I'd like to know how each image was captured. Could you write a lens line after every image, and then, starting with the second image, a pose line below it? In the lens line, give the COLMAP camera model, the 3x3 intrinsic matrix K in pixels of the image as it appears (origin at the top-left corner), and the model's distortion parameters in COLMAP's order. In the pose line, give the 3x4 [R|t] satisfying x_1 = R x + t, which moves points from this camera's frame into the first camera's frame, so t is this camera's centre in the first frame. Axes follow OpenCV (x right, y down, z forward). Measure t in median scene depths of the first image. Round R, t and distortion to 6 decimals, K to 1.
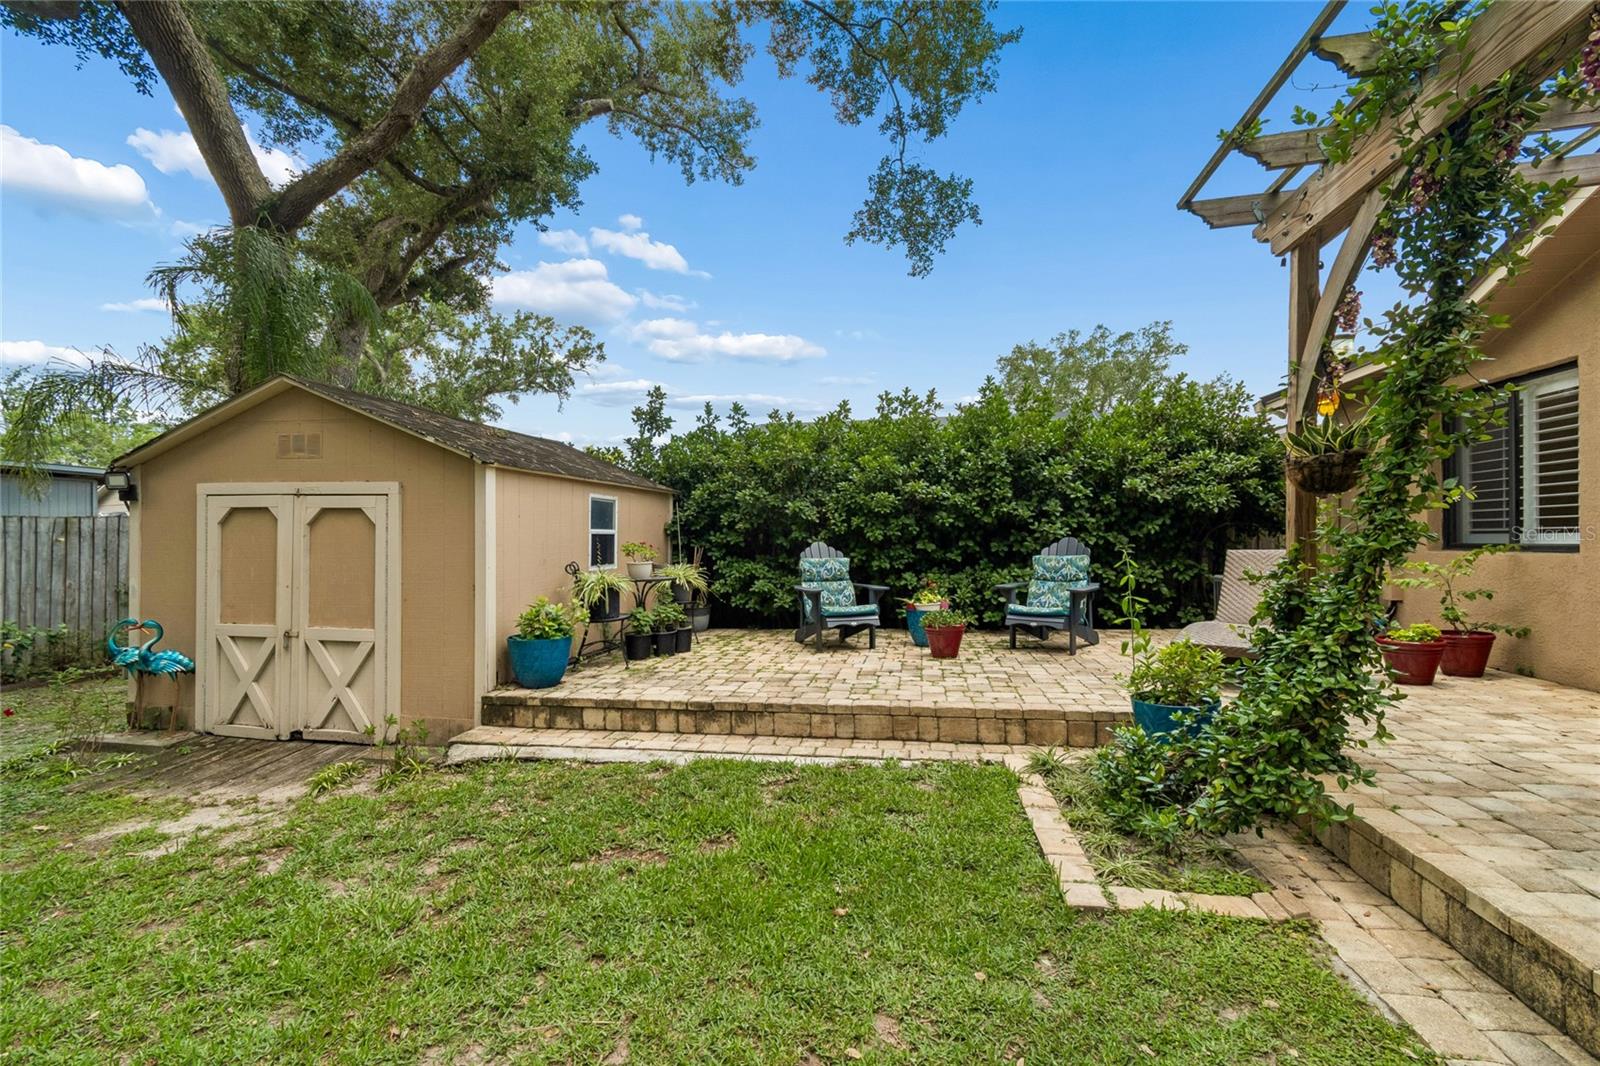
lens RADIAL K [[707.5, 0, 795.1], [0, 707.5, 538.0], [0, 0, 1]] dist [0.001146, -0.000017]
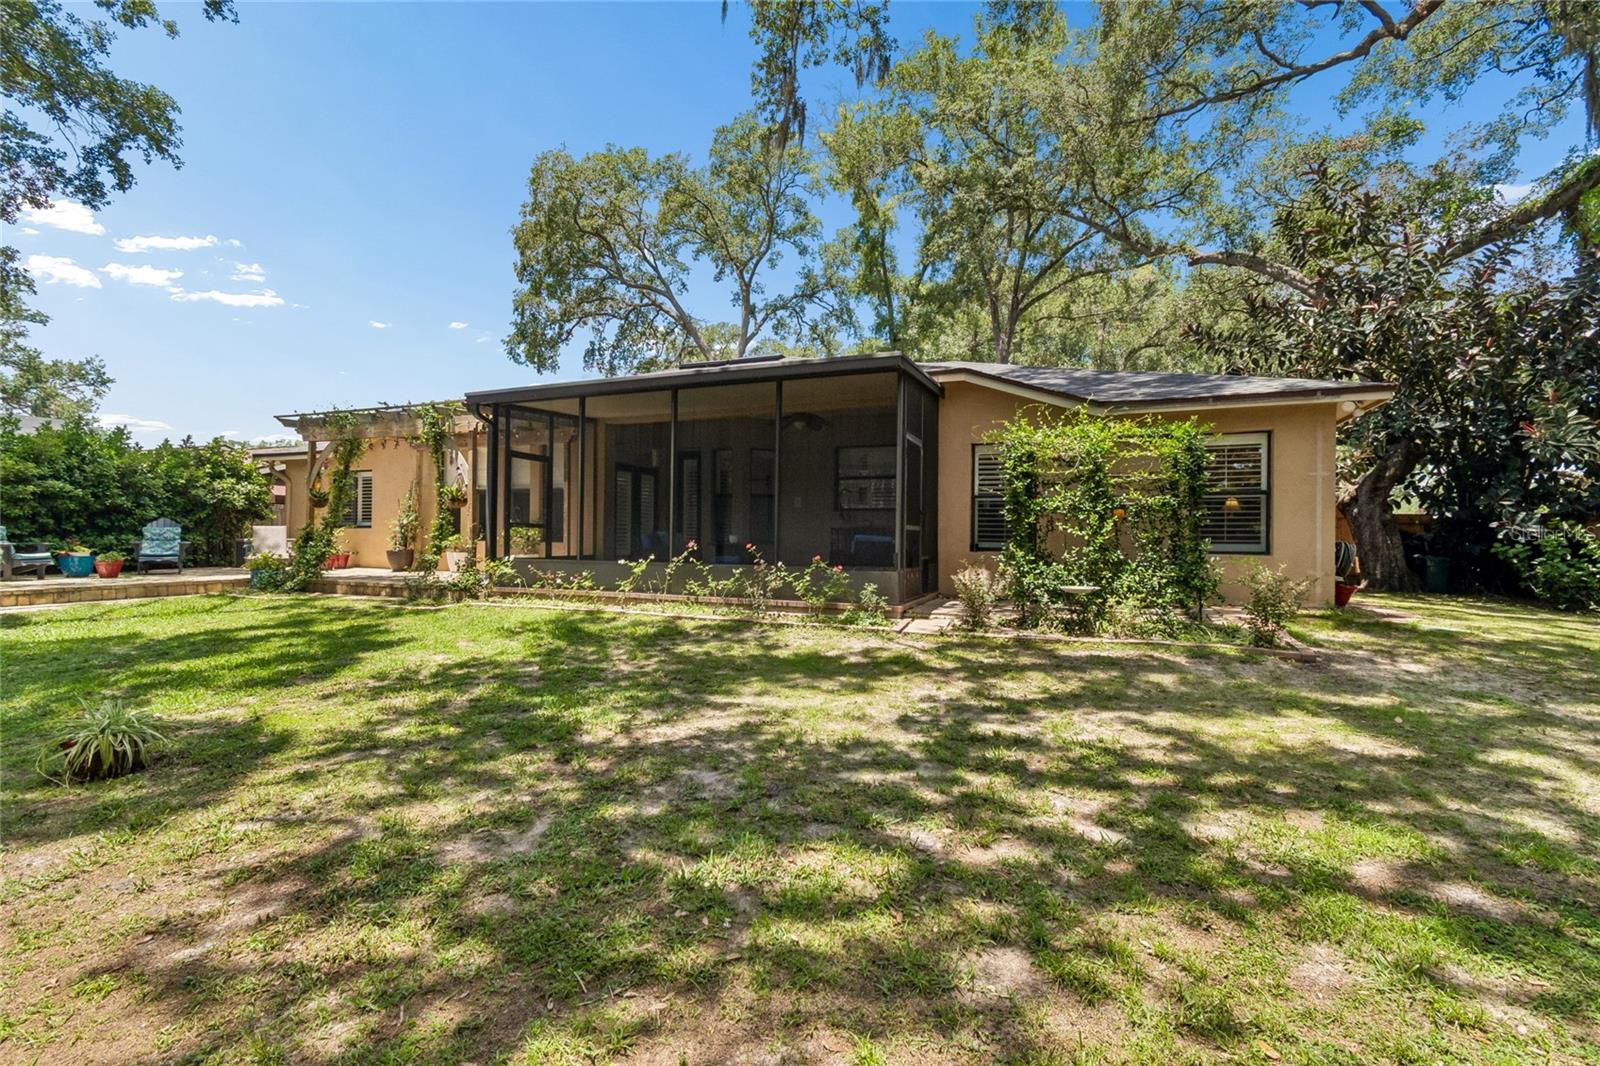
lens RADIAL K [[708.8, 0, 792.0], [0, 708.8, 537.9], [0, 0, 1]] dist [0.002621, -0.000221]
pose [[0.212128, 0.009818, 0.977193, -1.464905], [-0.012530, 0.999895, -0.007326, 0.058226], [-0.977162, -0.010690, 0.212229, -1.388843]]
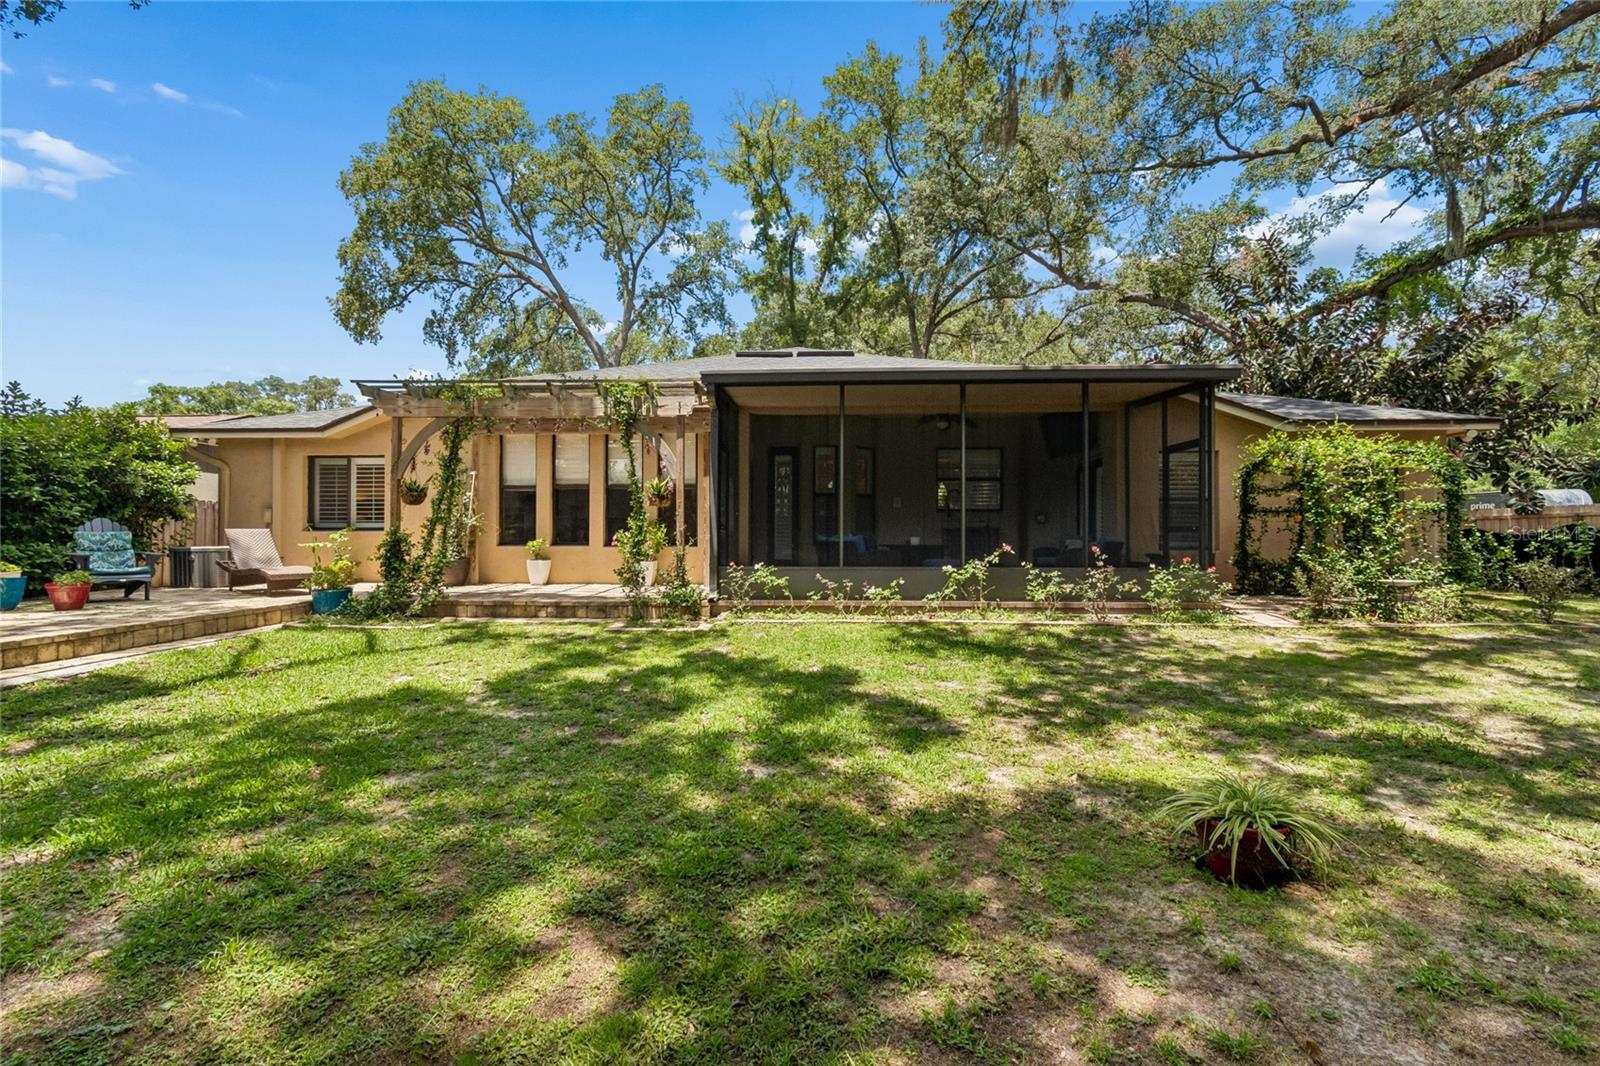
lens RADIAL K [[707.5, 0, 795.1], [0, 707.5, 538.0], [0, 0, 1]] dist [0.001146, -0.000017]
pose [[-0.138833, 0.007758, 0.990285, -1.394439], [-0.002267, 0.999964, -0.008152, 0.056187], [-0.990313, -0.003377, -0.138811, -0.109544]]
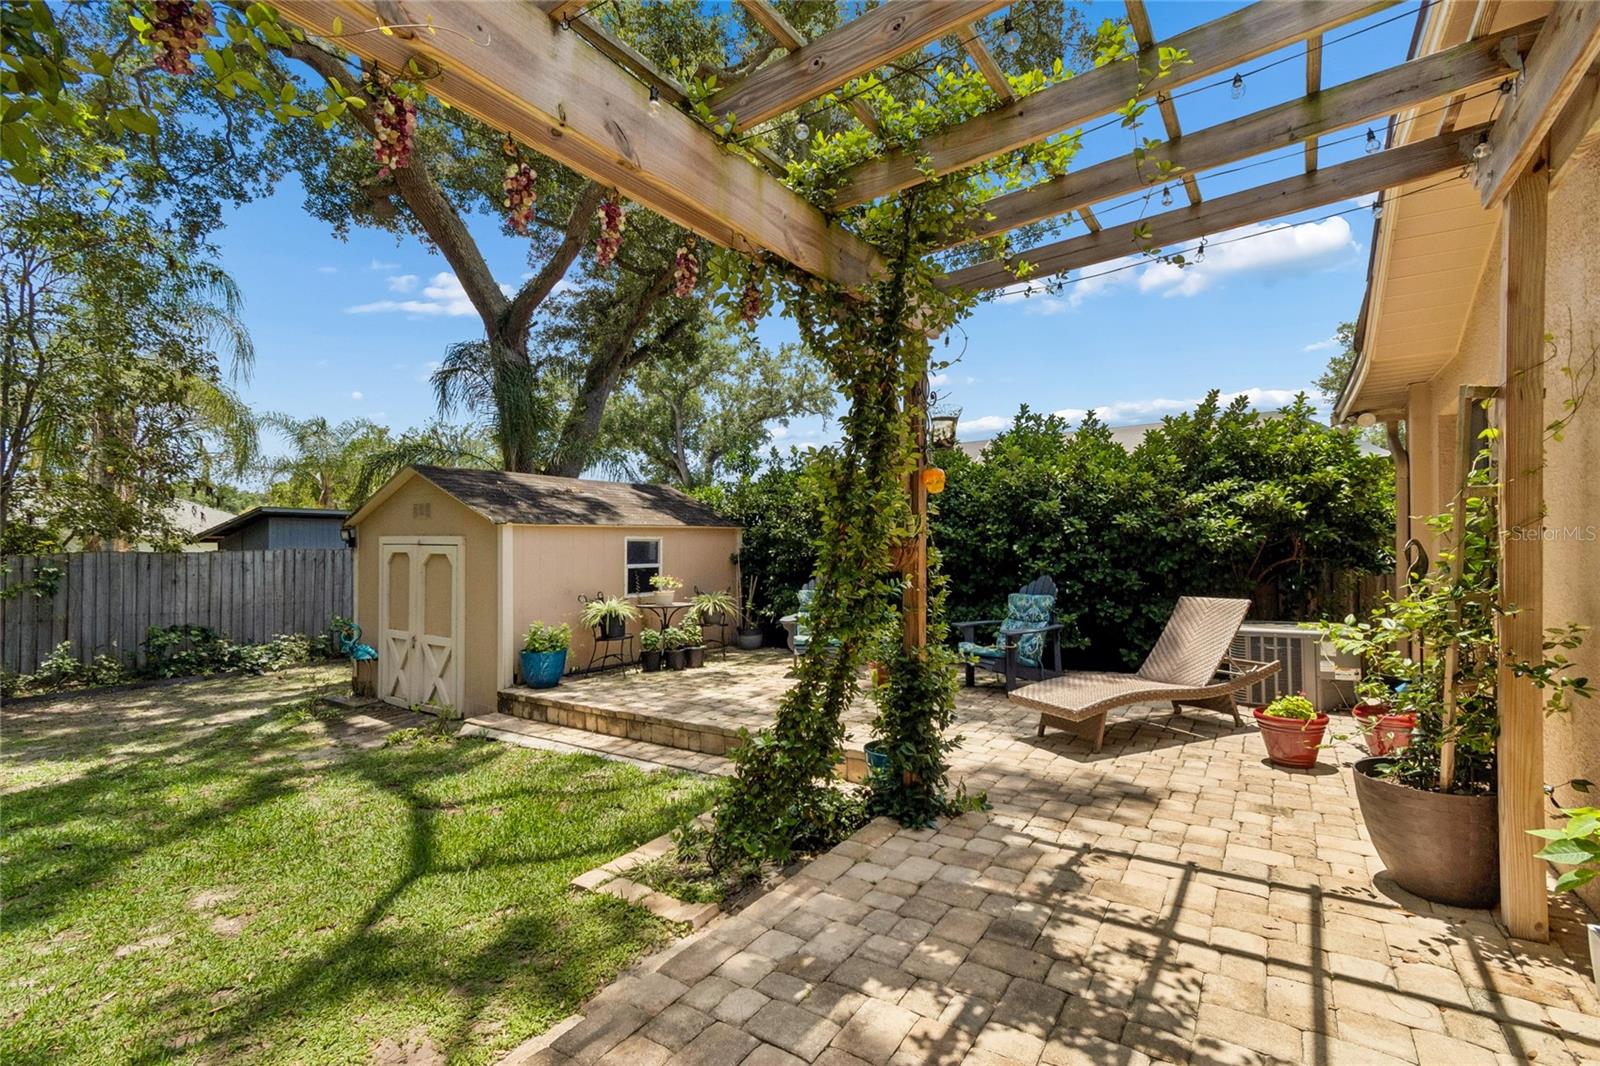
lens RADIAL K [[710.9, 0, 797.6], [0, 710.9, 543.2], [0, 0, 1]] dist [-0.002664, 0.005523]
pose [[0.912619, -0.003995, -0.408792, 0.611181], [0.003744, 0.999992, -0.001415, -0.058525], [0.408794, -0.000239, 0.912626, -0.031761]]
